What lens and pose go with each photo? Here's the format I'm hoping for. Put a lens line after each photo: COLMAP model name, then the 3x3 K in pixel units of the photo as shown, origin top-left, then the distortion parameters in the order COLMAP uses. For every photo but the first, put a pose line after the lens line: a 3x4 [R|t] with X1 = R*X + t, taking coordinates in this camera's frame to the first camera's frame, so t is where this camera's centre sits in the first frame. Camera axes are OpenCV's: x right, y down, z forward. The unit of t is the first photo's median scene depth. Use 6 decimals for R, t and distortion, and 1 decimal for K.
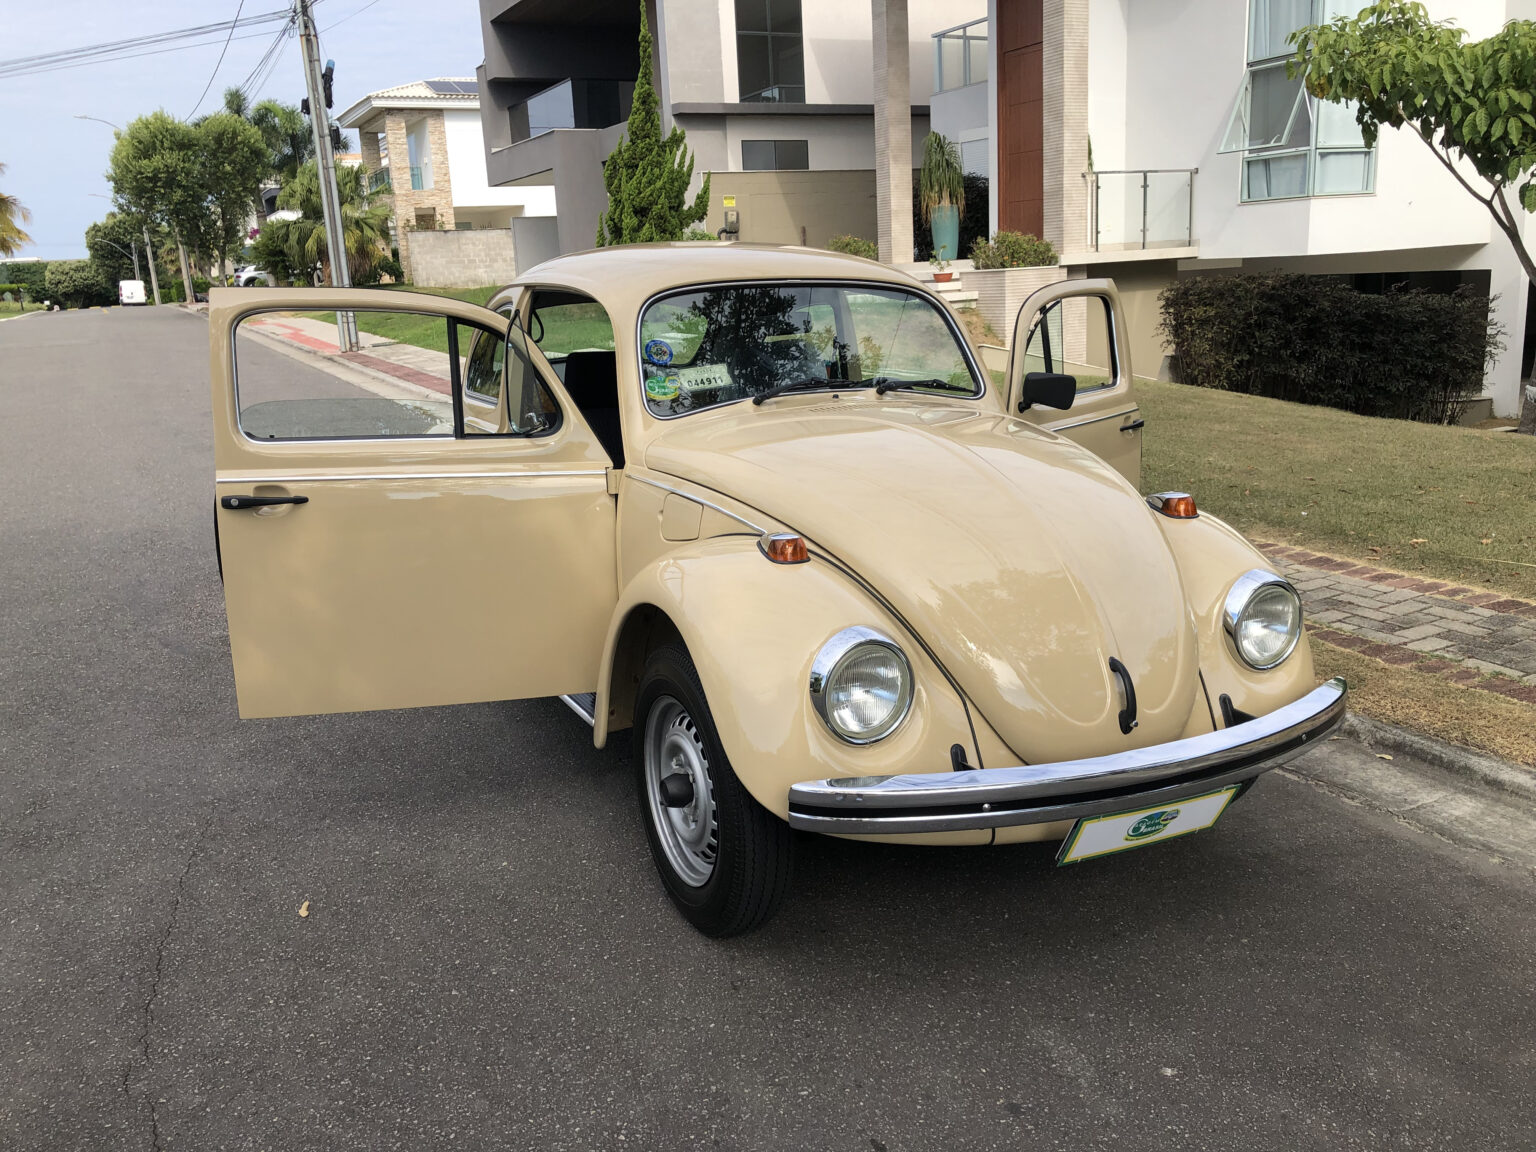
lens RADIAL K [[1226.8, 0, 768.0], [0, 1226.8, 576.0], [0, 0, 1]] dist [0.017708, -0.005291]
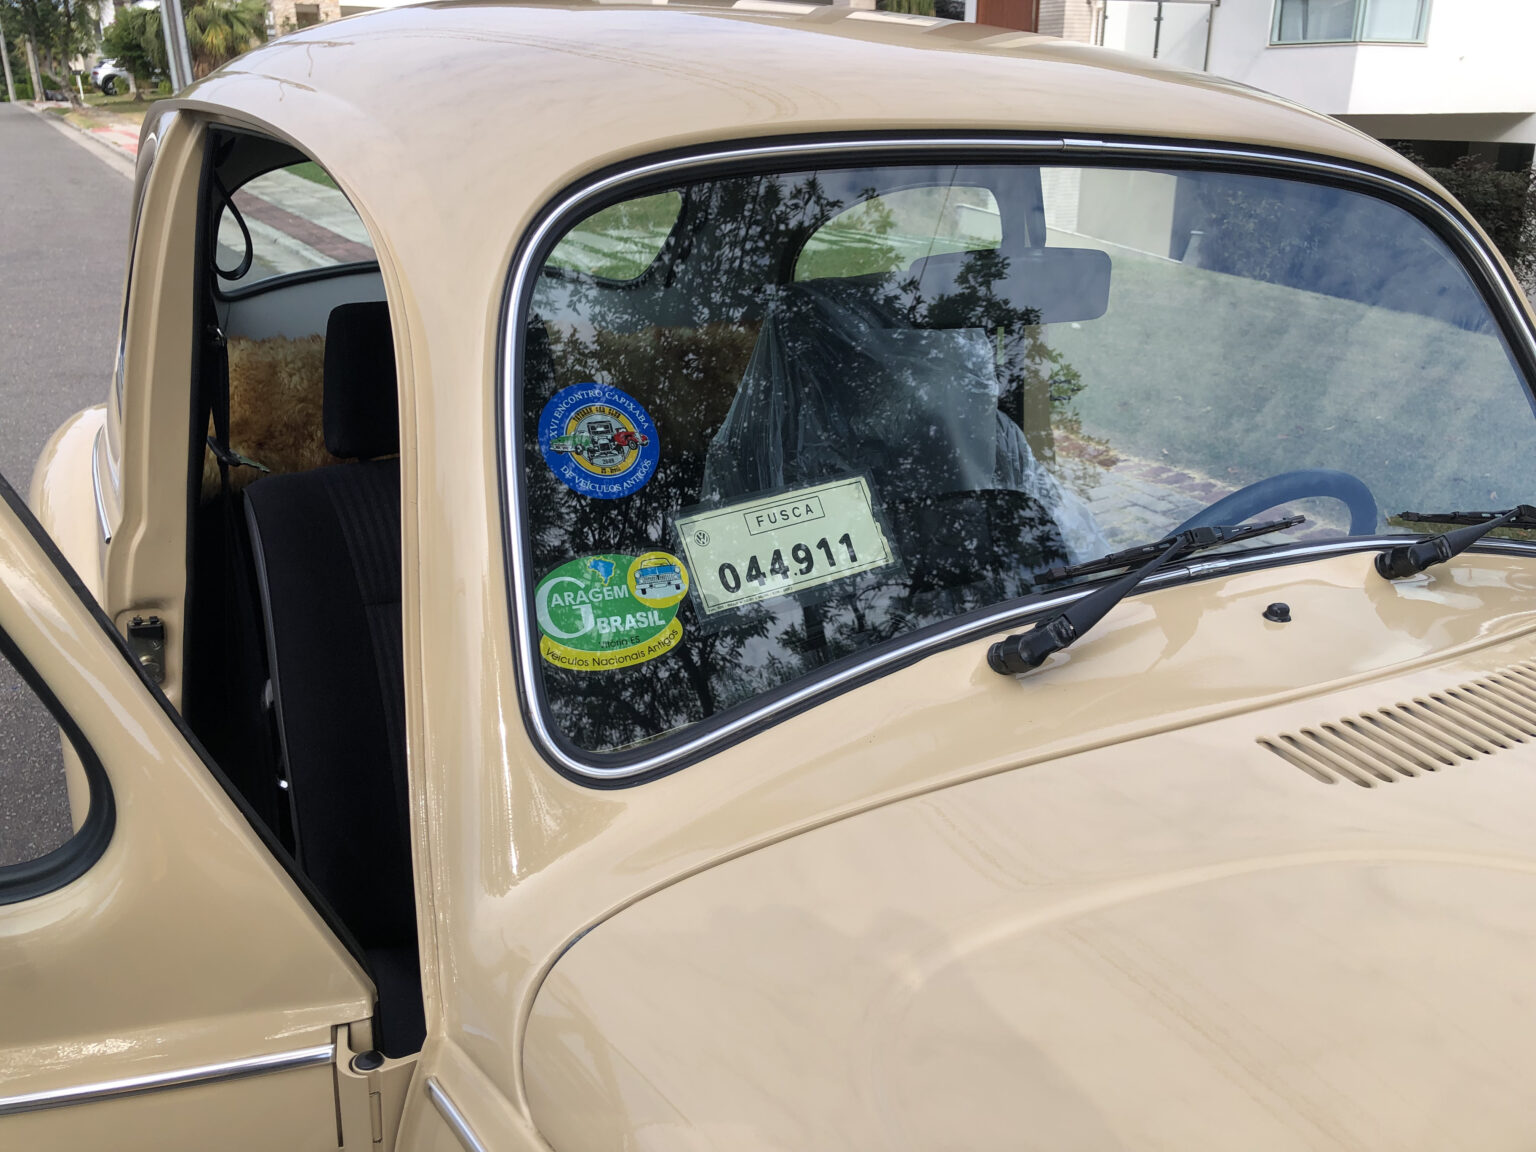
lens RADIAL K [[1226.8, 0, 768.0], [0, 1226.8, 576.0], [0, 0, 1]] dist [0.017708, -0.005291]
pose [[0.996754, 0.025176, 0.076472, -0.049050], [-0.034449, 0.991874, 0.122473, -0.123188], [-0.072767, -0.124710, 0.989521, 0.509354]]
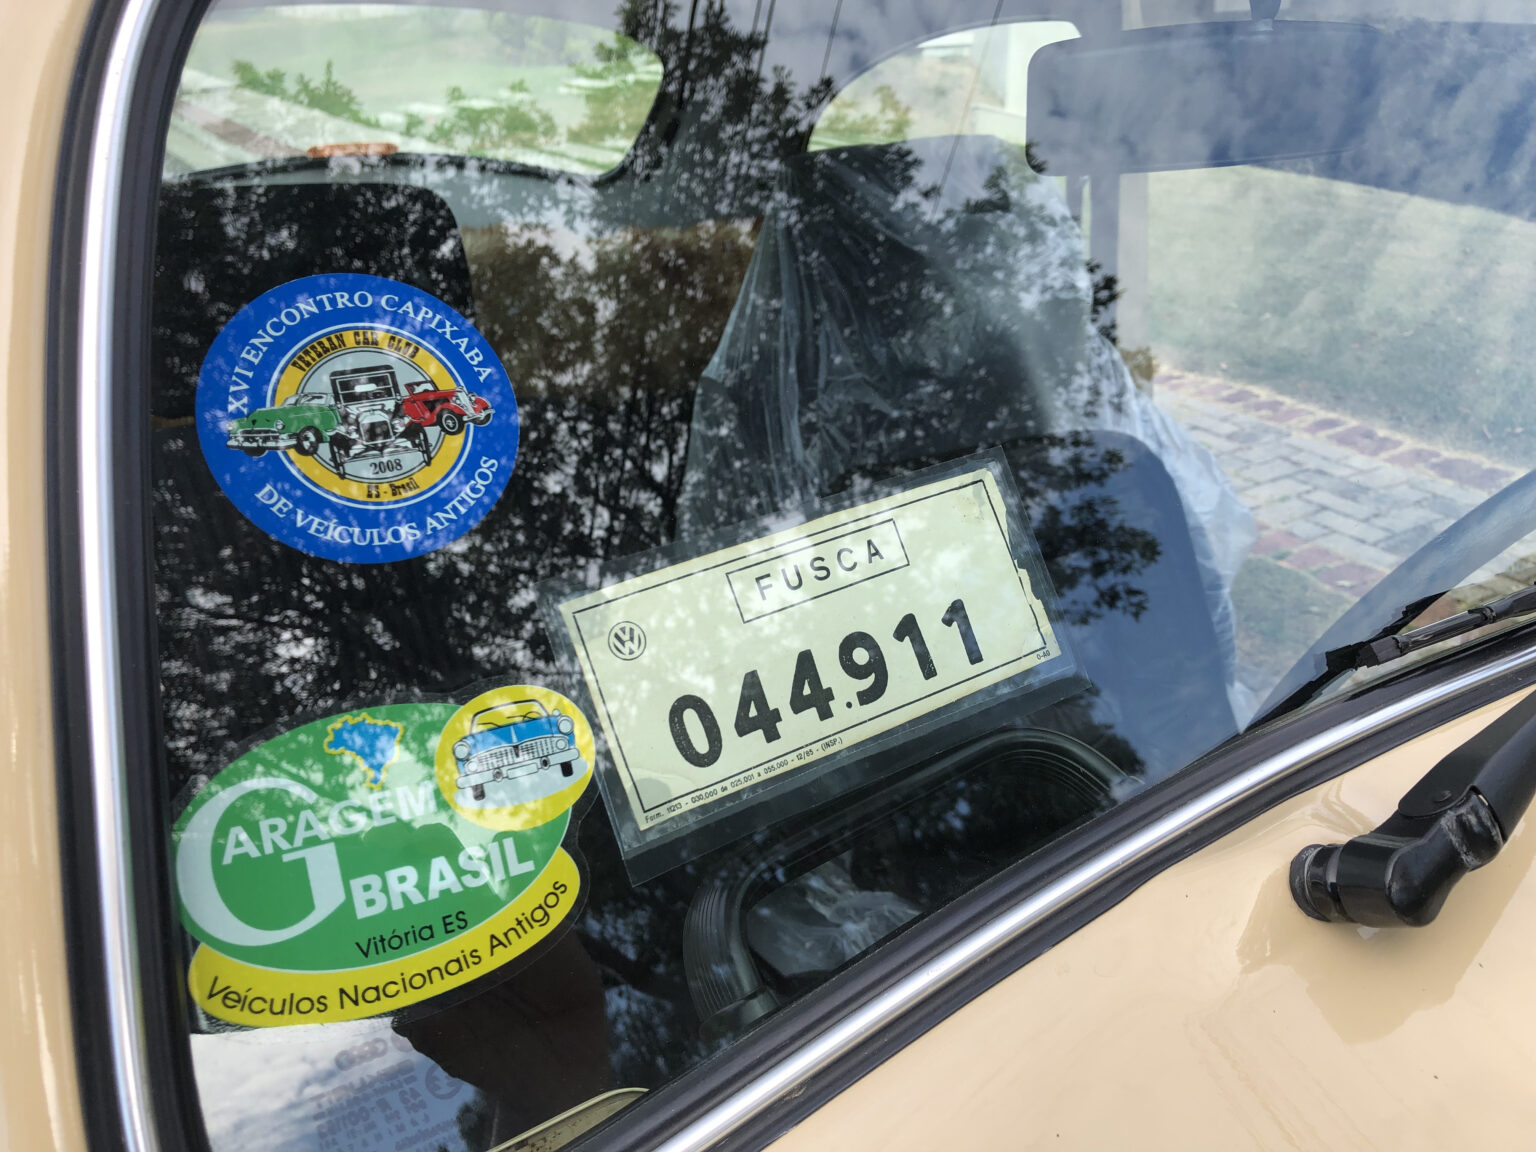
lens RADIAL K [[1155.8, 0, 746.4], [0, 1155.8, 578.6], [0, 0, 1]] dist [-0.005611, -0.000898]
pose [[0.999083, -0.002946, 0.042710, -0.041884], [-0.005552, 0.980293, 0.197470, -0.124053], [-0.042450, -0.197526, 0.979378, 0.604324]]
